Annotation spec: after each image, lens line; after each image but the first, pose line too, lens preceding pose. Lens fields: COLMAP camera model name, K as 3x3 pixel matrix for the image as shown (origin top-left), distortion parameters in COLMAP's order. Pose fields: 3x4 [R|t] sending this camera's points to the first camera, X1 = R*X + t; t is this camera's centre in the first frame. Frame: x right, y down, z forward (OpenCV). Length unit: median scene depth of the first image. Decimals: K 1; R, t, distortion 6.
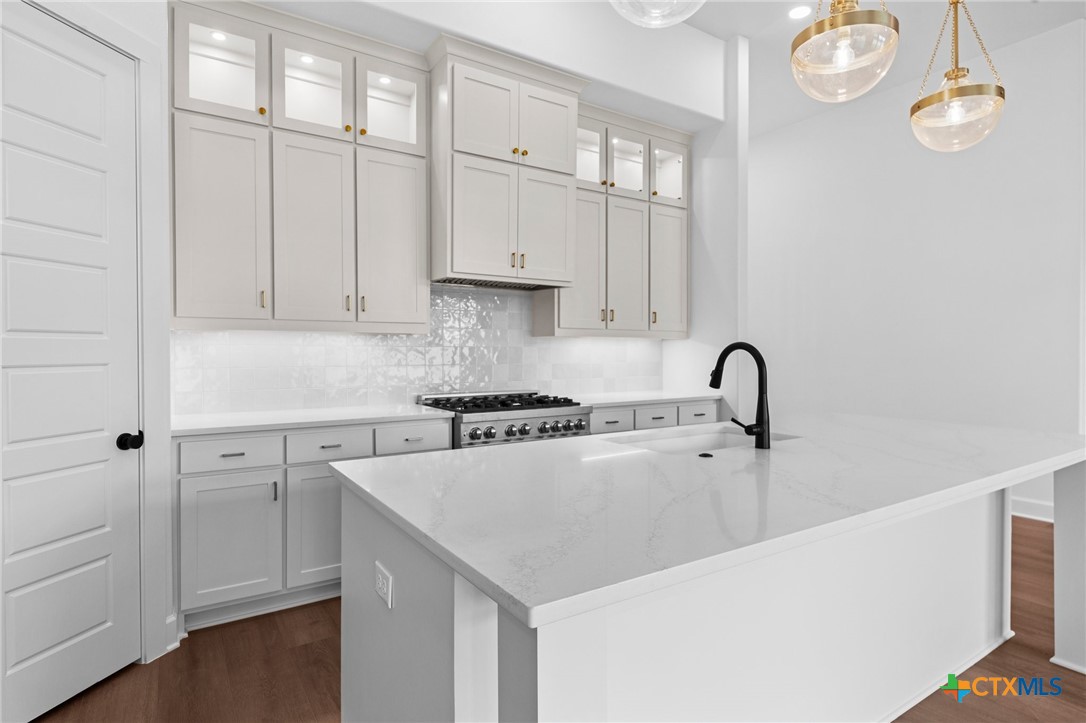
lens RADIAL K [[570.9, 0, 549.5], [0, 570.9, 356.6], [0, 0, 1]] dist [0.023204, -0.017189]
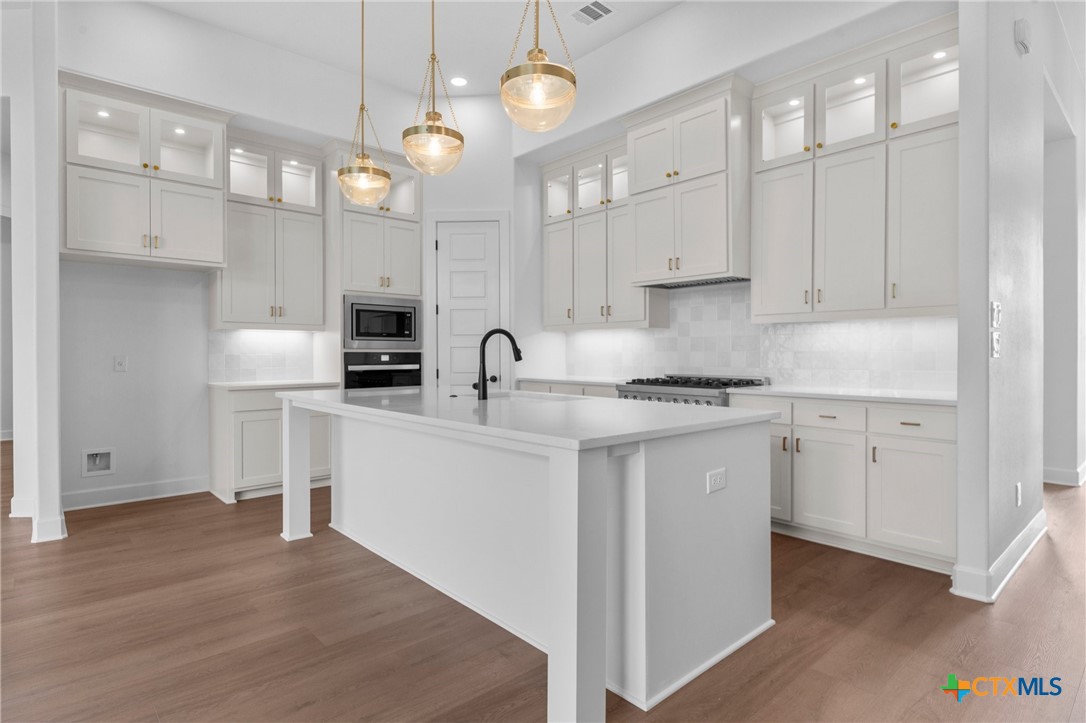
lens RADIAL K [[570.9, 0, 549.5], [0, 570.9, 356.6], [0, 0, 1]] dist [0.023204, -0.017189]
pose [[0.146403, 0.012706, -0.989143, 1.115522], [-0.005770, 0.999911, 0.011990, 0.014970], [0.989208, 0.003952, 0.146463, 0.567539]]
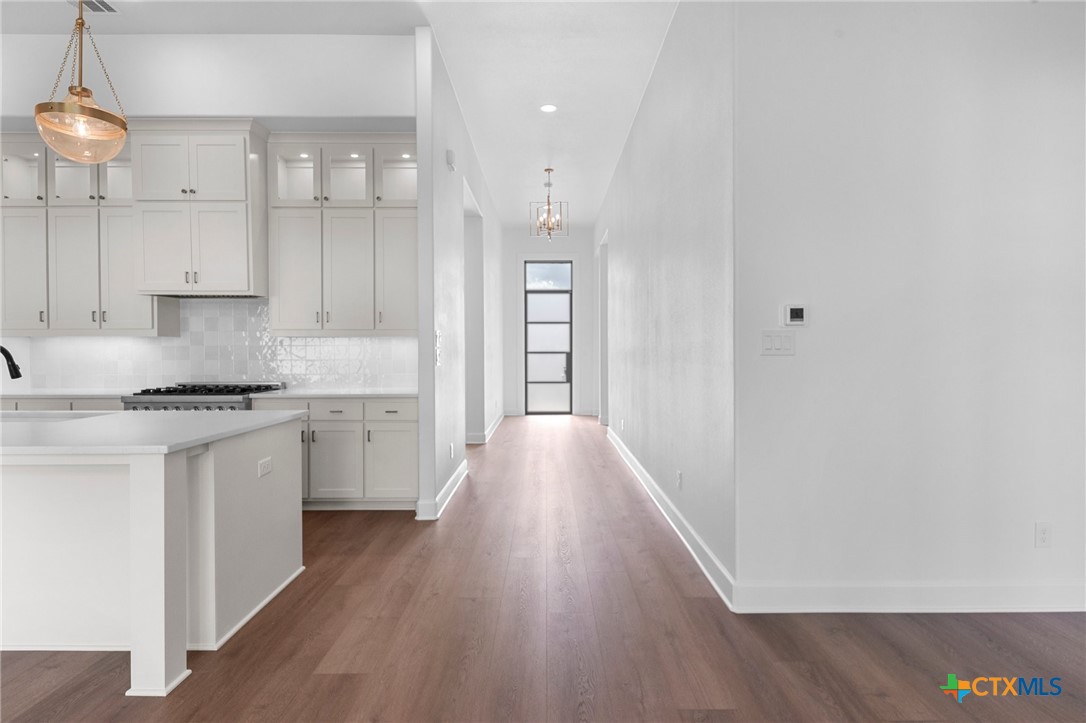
lens RADIAL K [[570.9, 0, 549.5], [0, 570.9, 356.6], [0, 0, 1]] dist [0.023204, -0.017189]
pose [[0.833753, 0.011039, -0.552027, 1.316850], [-0.005927, 0.999921, 0.011044, -0.012466], [0.552105, -0.005936, 0.833753, 0.381360]]
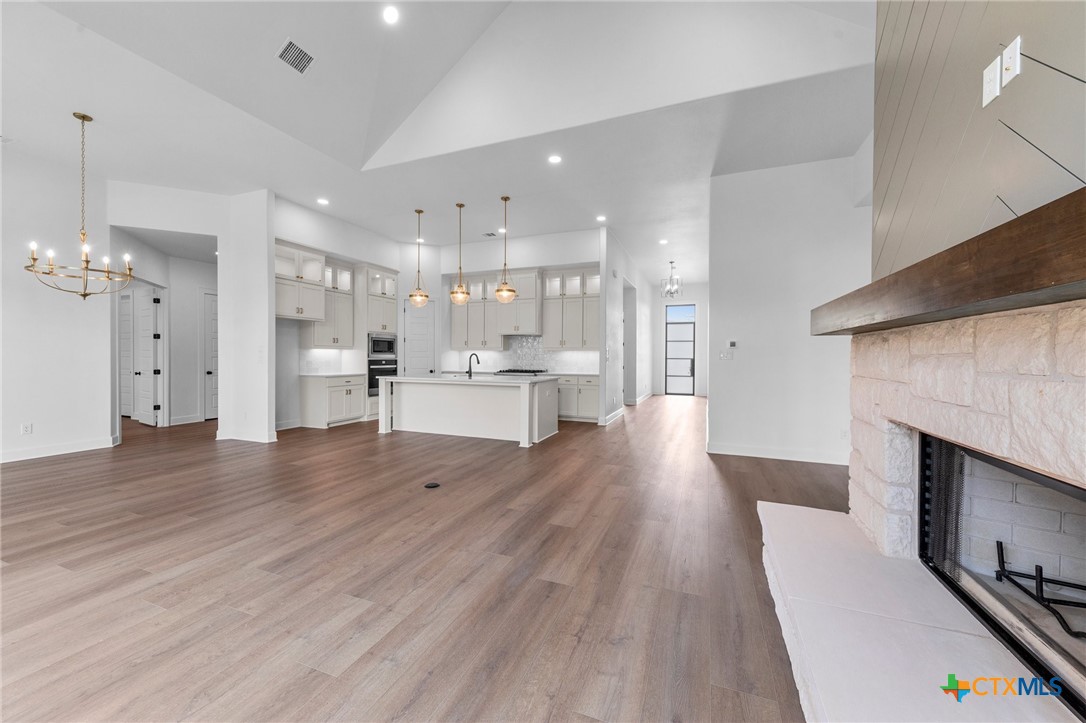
lens RADIAL K [[401.1, 0, 549.8], [0, 401.1, 359.3], [0, 0, 1]] dist [0.000410, 0.000009]
pose [[0.572056, 0.016106, -0.820056, 1.993627], [-0.014329, 0.999851, 0.009641, -0.013315], [0.820089, 0.006235, 0.572202, -0.178988]]
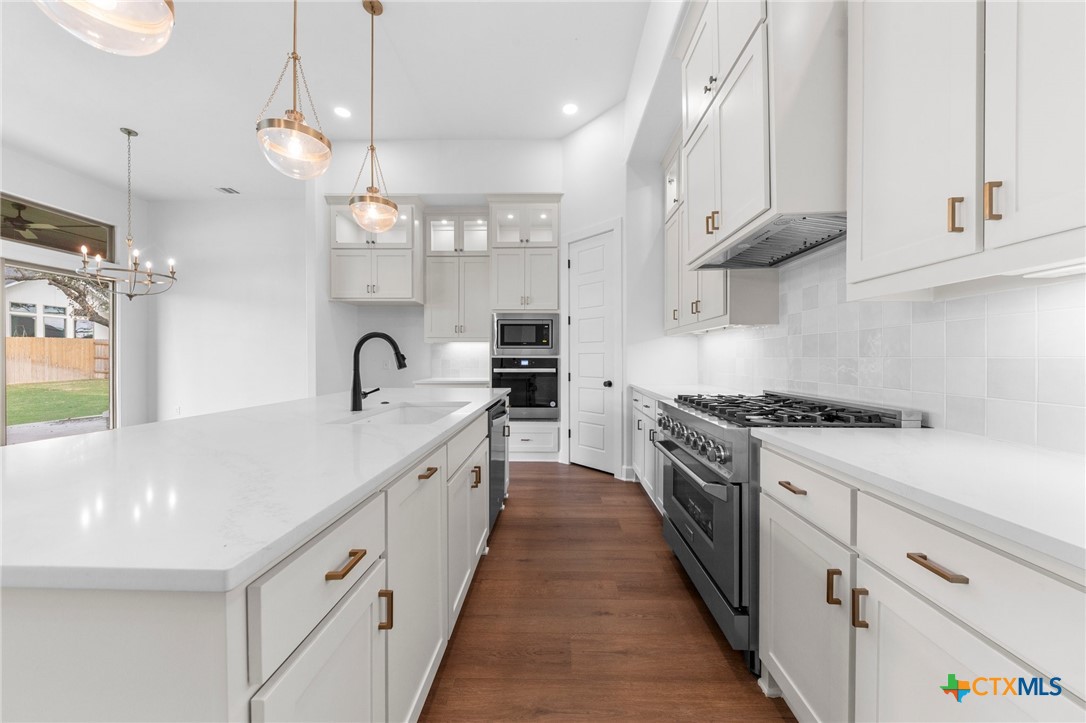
lens RADIAL K [[374.0, 0, 547.0], [0, 374.0, 361.2], [0, 0, 1]] dist [0.000449, 0.000034]
pose [[-0.571902, 0.012516, -0.820227, 0.507584], [-0.002336, 0.999855, 0.016885, 0.014151], [0.820319, 0.011573, -0.571789, 1.113026]]
